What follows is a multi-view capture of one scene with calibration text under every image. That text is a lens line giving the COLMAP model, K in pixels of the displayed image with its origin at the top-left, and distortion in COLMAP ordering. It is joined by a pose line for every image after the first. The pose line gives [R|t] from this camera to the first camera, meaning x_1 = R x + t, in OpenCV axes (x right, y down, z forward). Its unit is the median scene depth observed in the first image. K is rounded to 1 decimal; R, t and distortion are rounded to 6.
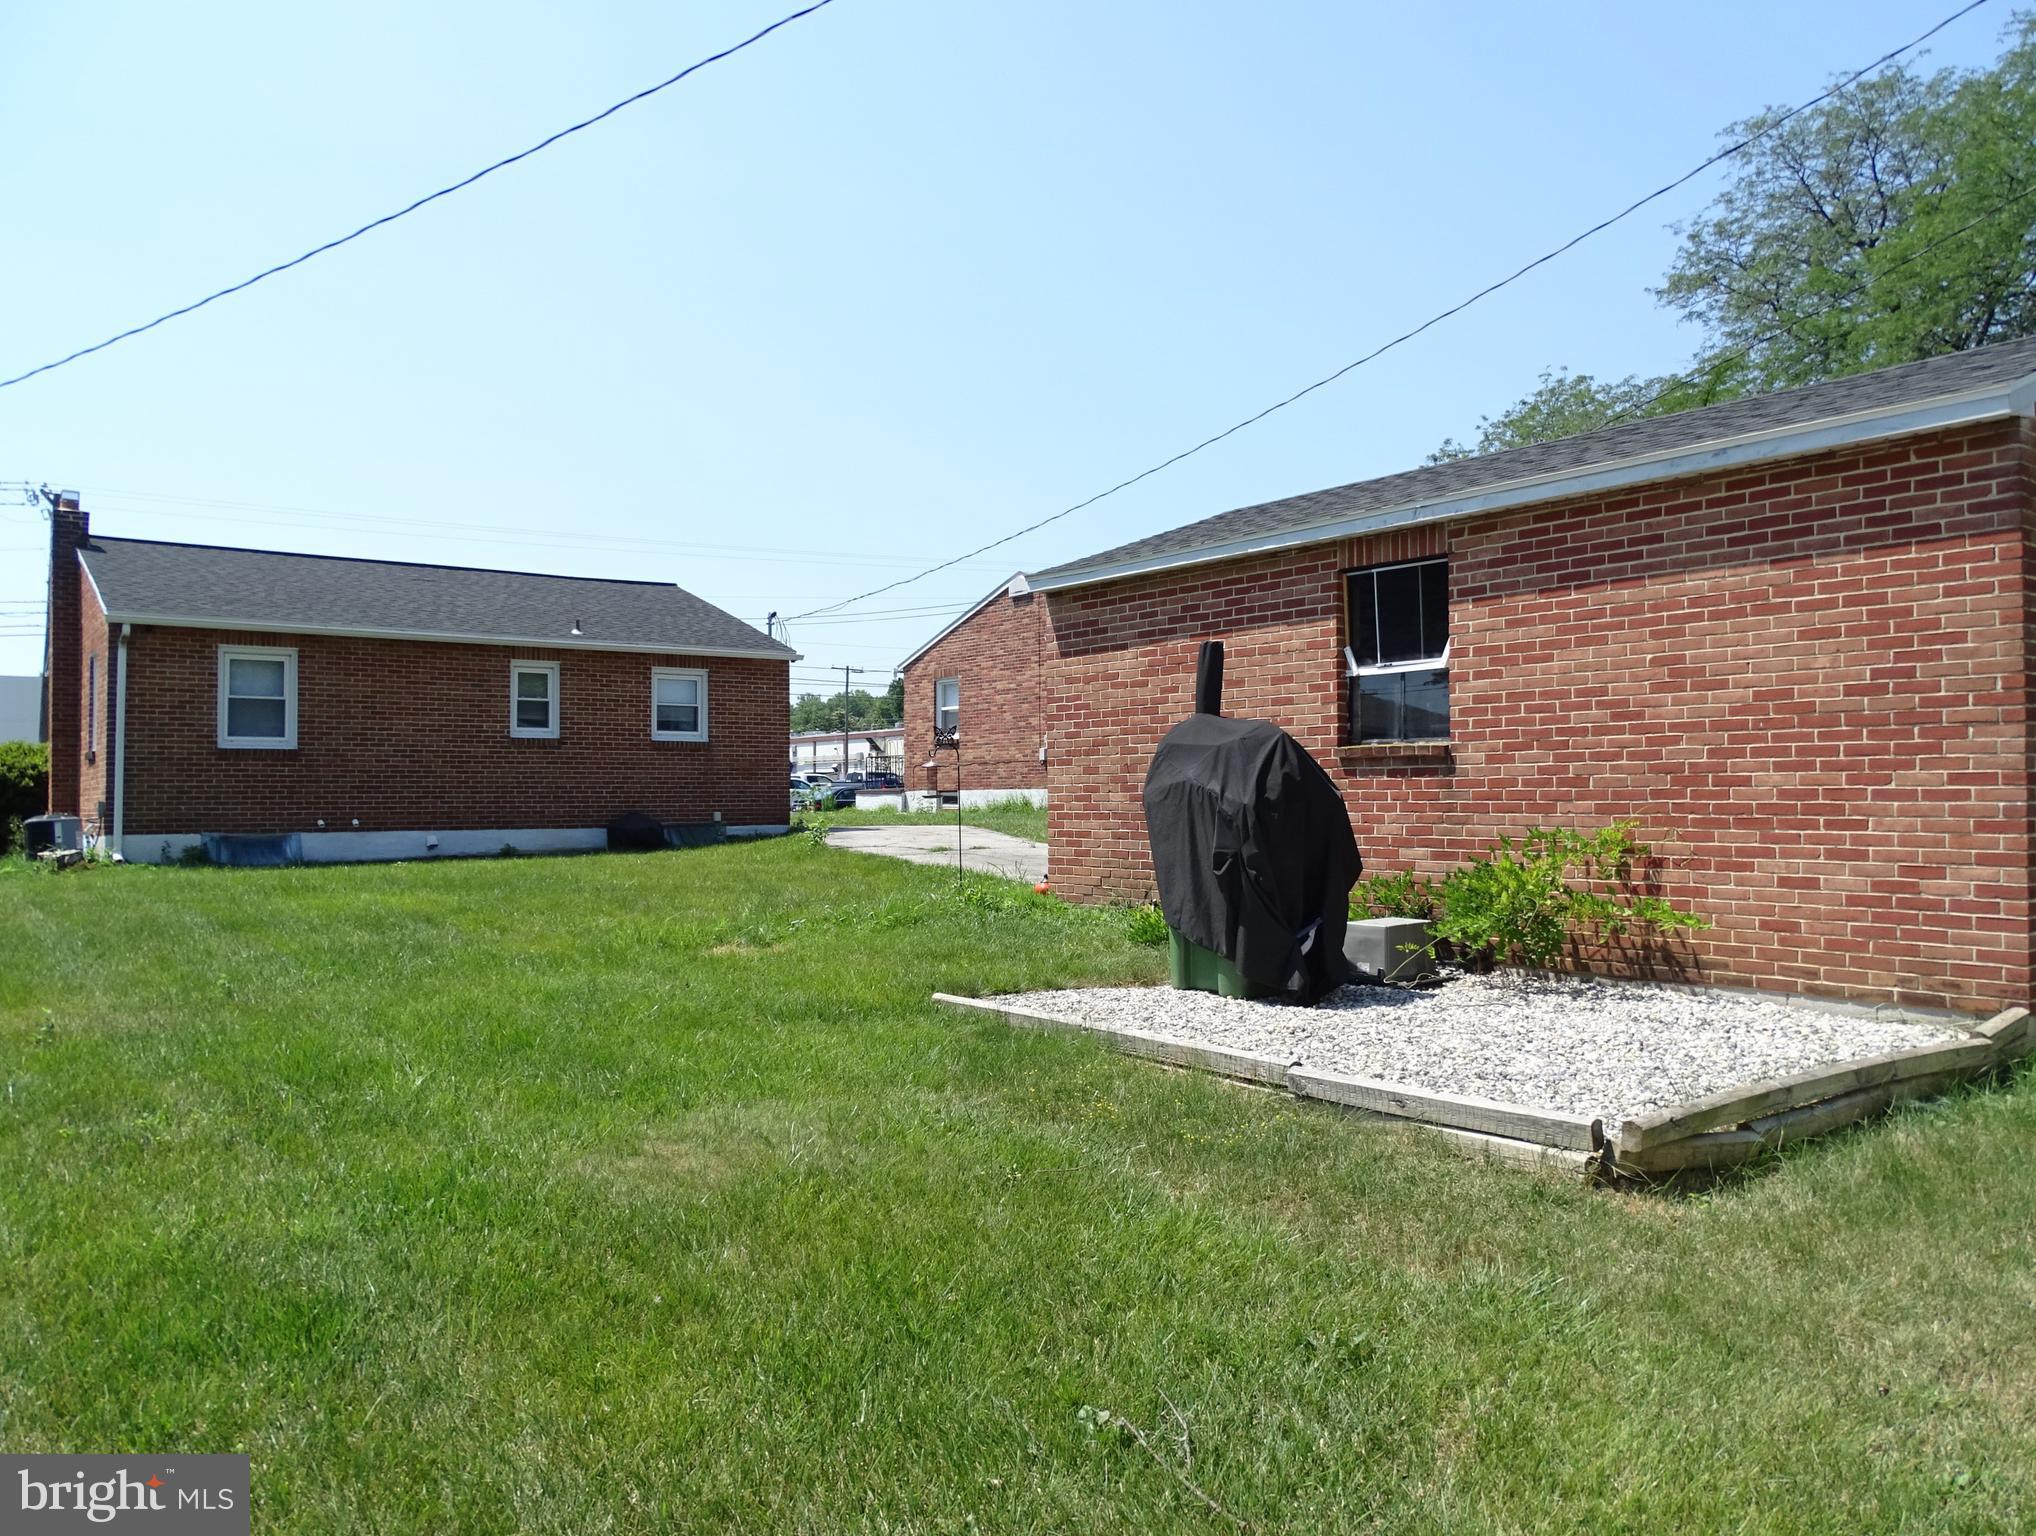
lens RADIAL K [[1520.7, 0, 1014.8], [0, 1520.7, 772.9], [0, 0, 1]] dist [0.015412, 0.004031]
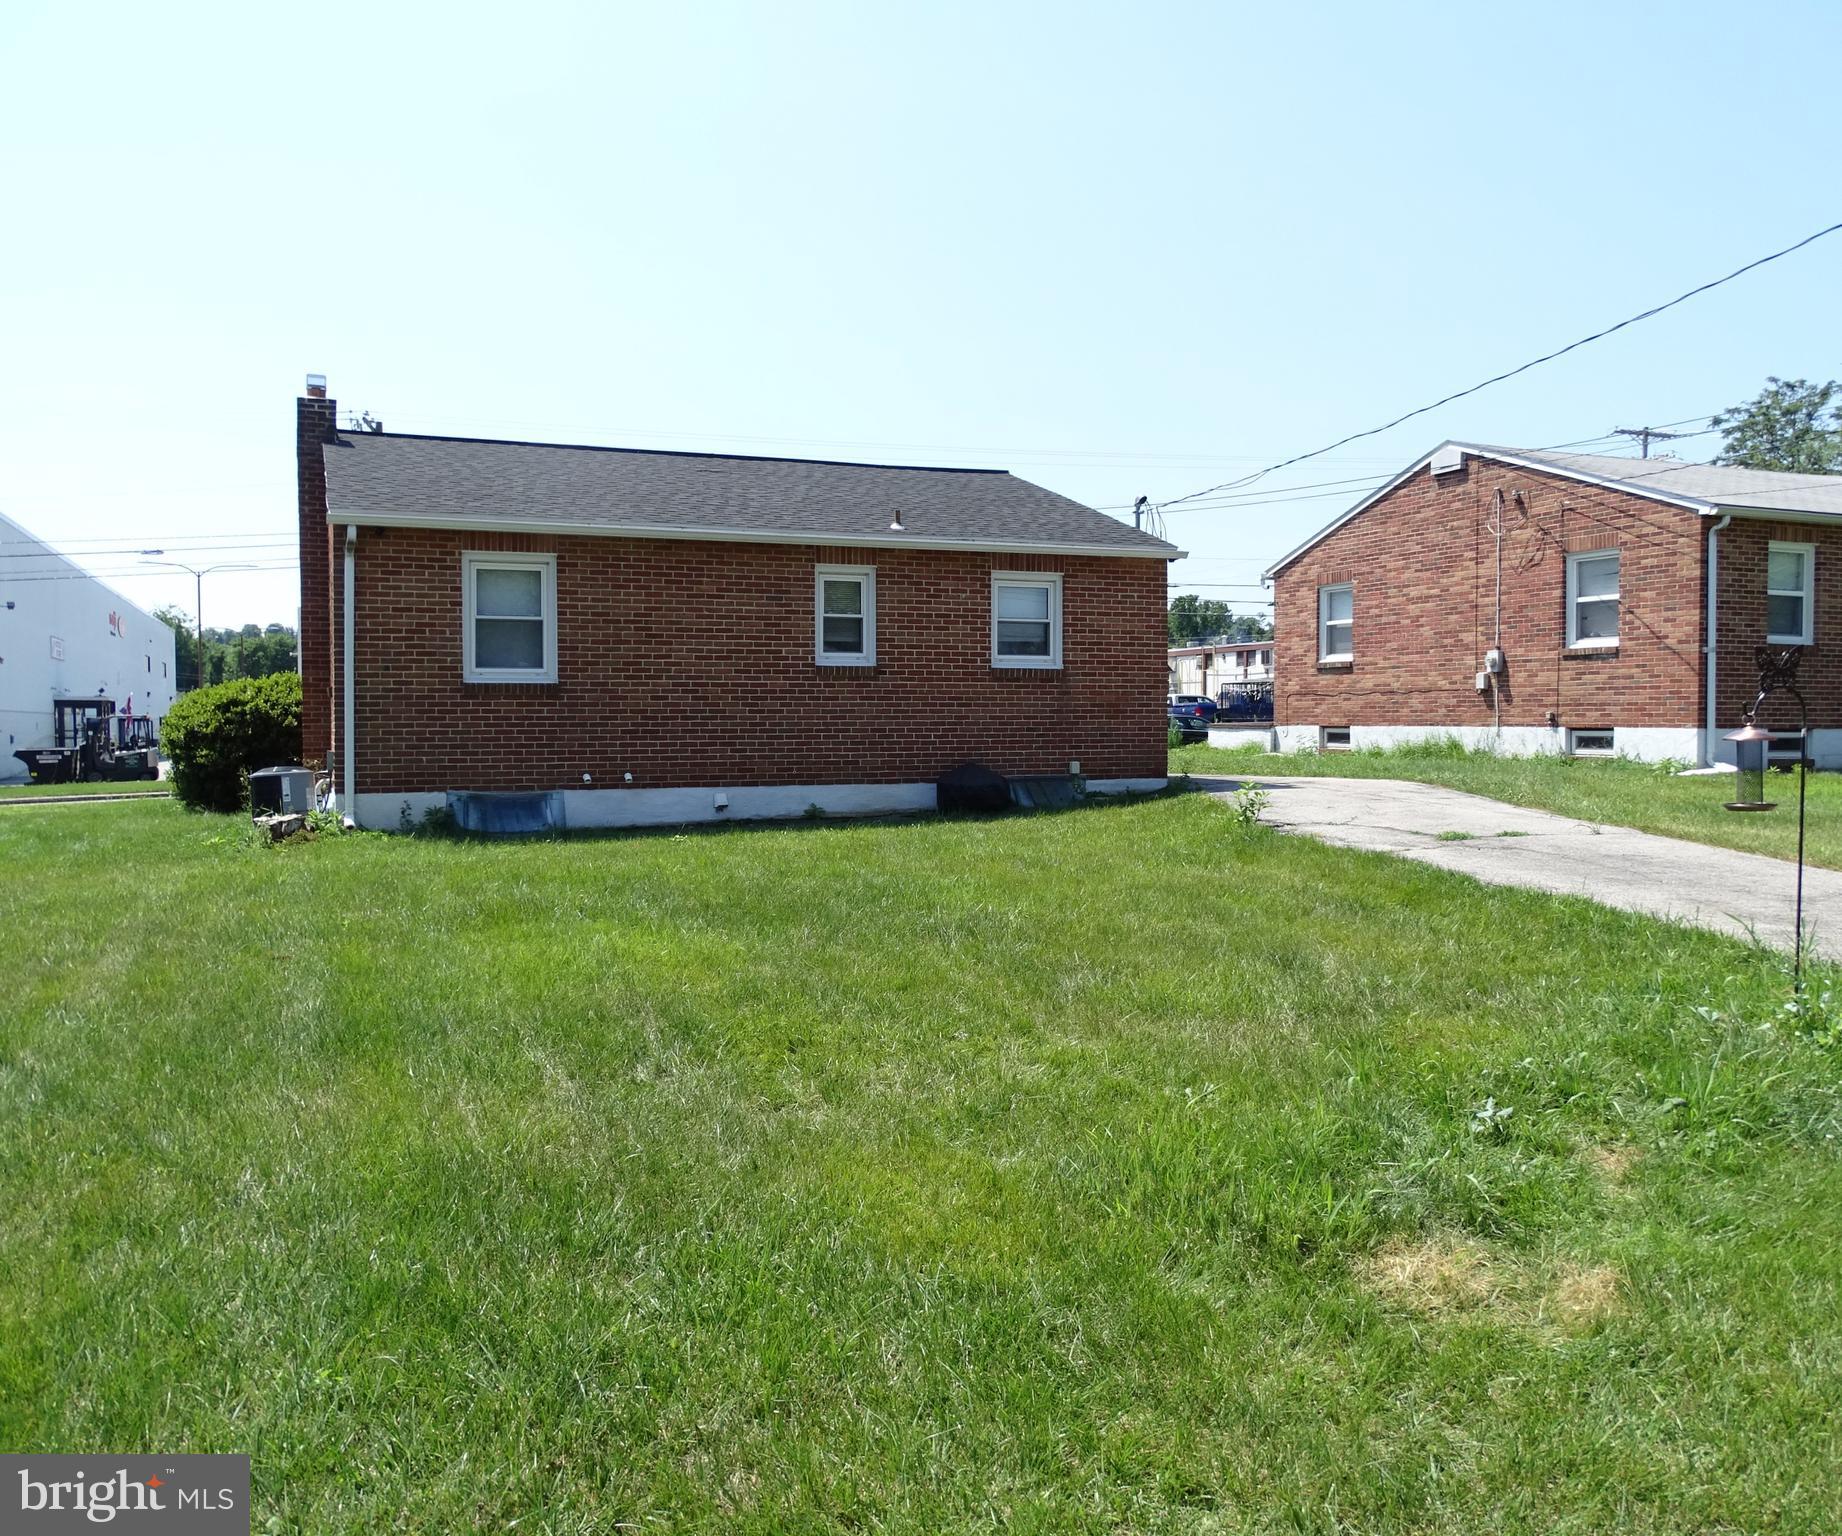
lens RADIAL K [[1424.0, 0, 921.6], [0, 1424.0, 764.9], [0, 0, 1]] dist [-0.008144, 0.000037]
pose [[0.971923, 0.009062, -0.235126, -0.104733], [0.003227, 0.998651, 0.051828, -0.009949], [0.235279, -0.051132, 0.970582, 0.298682]]
